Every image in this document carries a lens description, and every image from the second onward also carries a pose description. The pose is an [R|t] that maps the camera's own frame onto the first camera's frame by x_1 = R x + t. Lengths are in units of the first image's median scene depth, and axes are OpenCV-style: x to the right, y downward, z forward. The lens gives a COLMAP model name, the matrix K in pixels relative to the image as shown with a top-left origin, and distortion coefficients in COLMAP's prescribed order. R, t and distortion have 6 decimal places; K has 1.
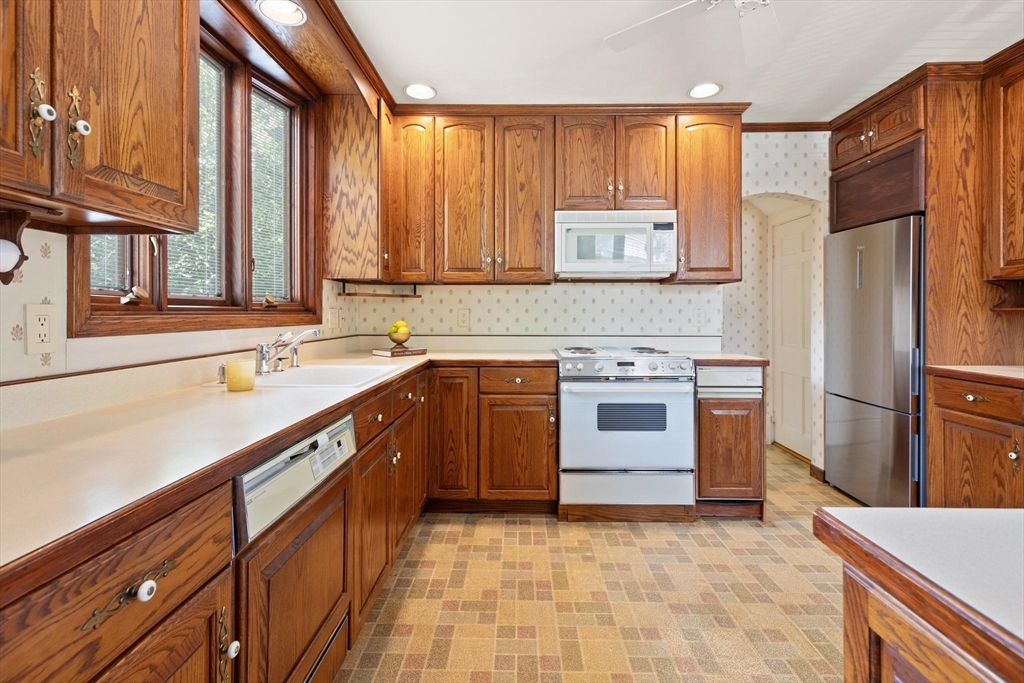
lens RADIAL K [[468.8, 0, 514.4], [0, 468.8, 308.3], [0, 0, 1]] dist [0.002818, -0.000559]
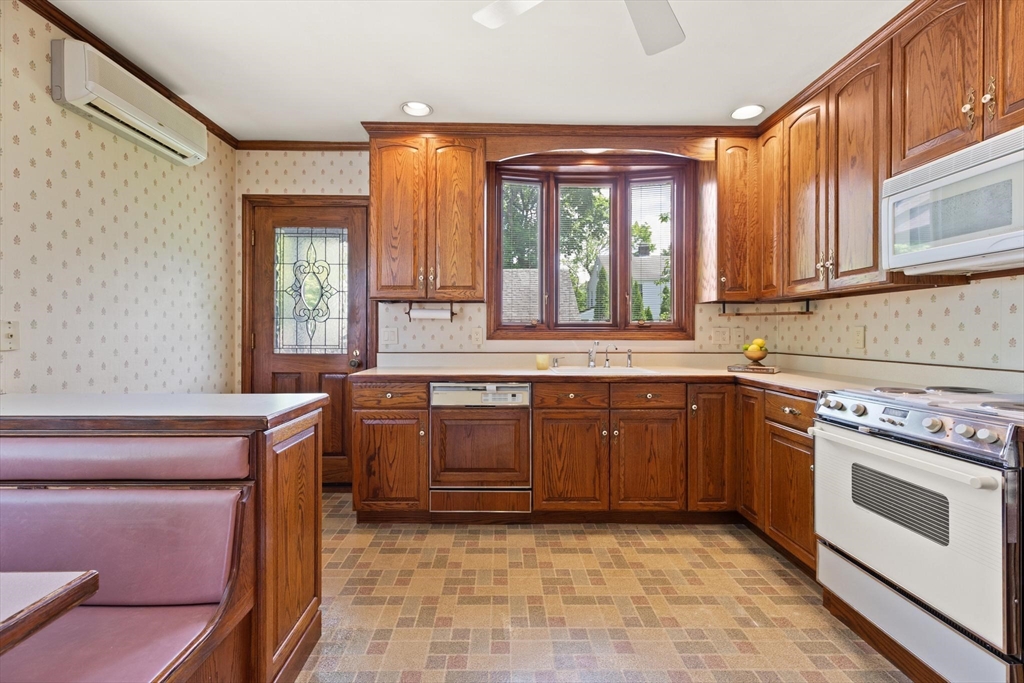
lens RADIAL K [[476.0, 0, 508.5], [0, 476.0, 338.1], [0, 0, 1]] dist [0.001811, -0.000438]
pose [[0.024630, 0.010173, -0.999645, 0.844767], [0.008006, 0.999914, 0.010373, 0.010727], [0.999665, -0.008259, 0.024546, 0.475786]]
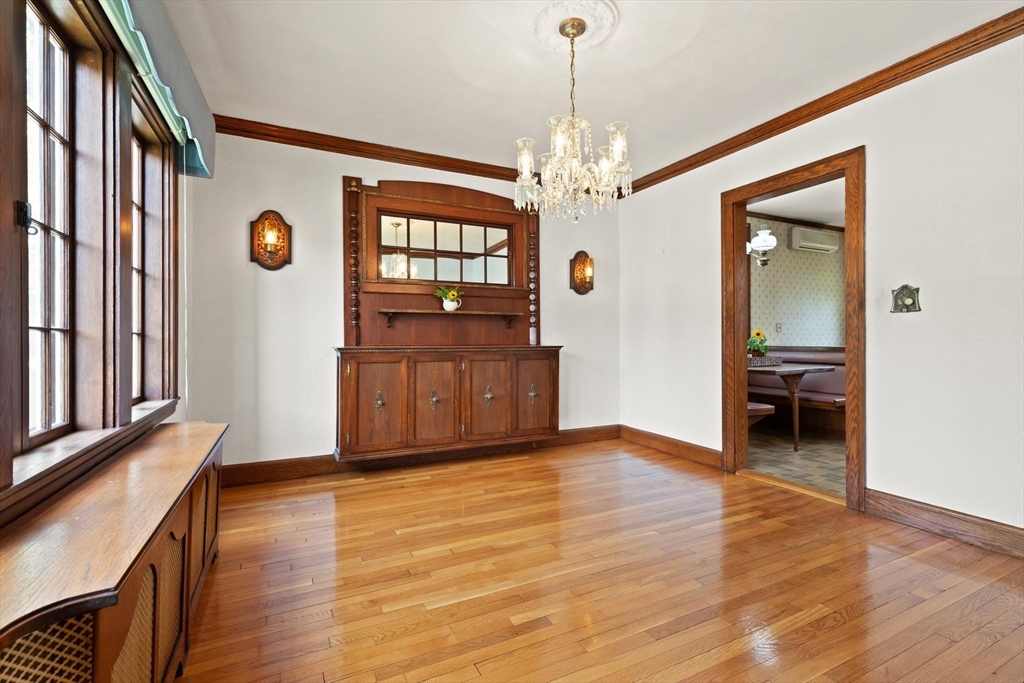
lens RADIAL K [[451.6, 0, 512.0], [0, 451.6, 341.5], [0, 0, 1]] dist [0.001192, -0.000116]
pose [[-0.893179, 0.005472, -0.449667, 2.250593], [0.009035, 0.999942, -0.005778, 0.076139], [0.449610, -0.009223, -0.893177, 1.116009]]
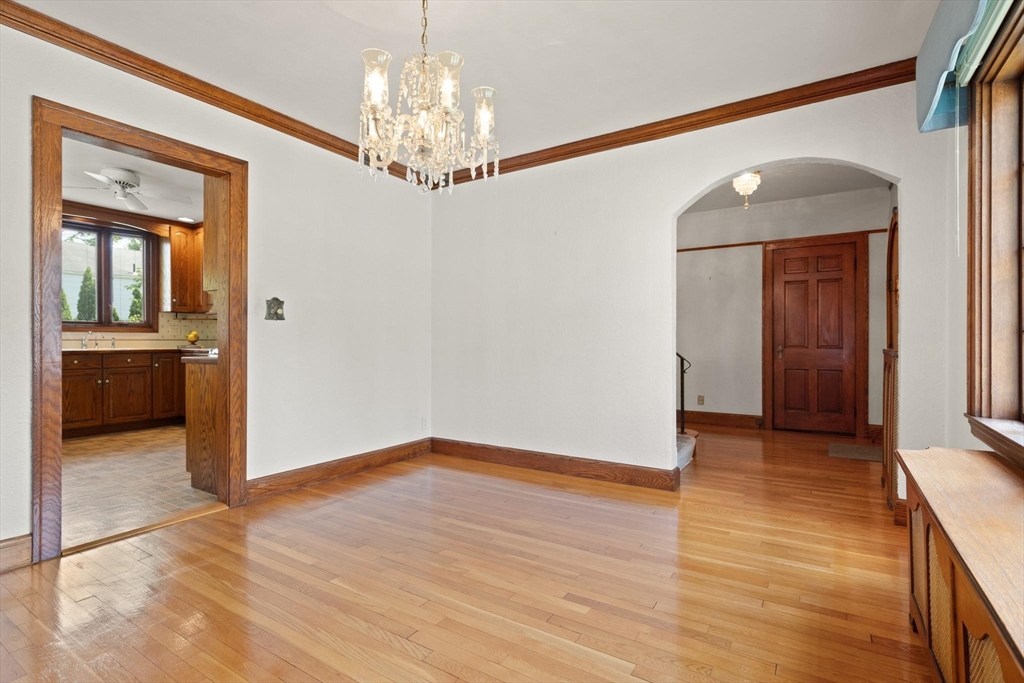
lens RADIAL K [[492.0, 0, 516.5], [0, 492.0, 330.5], [0, 0, 1]] dist [-0.008354, -0.000234]
pose [[0.844444, -0.013884, -0.535463, 2.267517], [0.010845, 0.999902, -0.008823, 0.062531], [0.535533, 0.001643, 0.844512, -0.049015]]
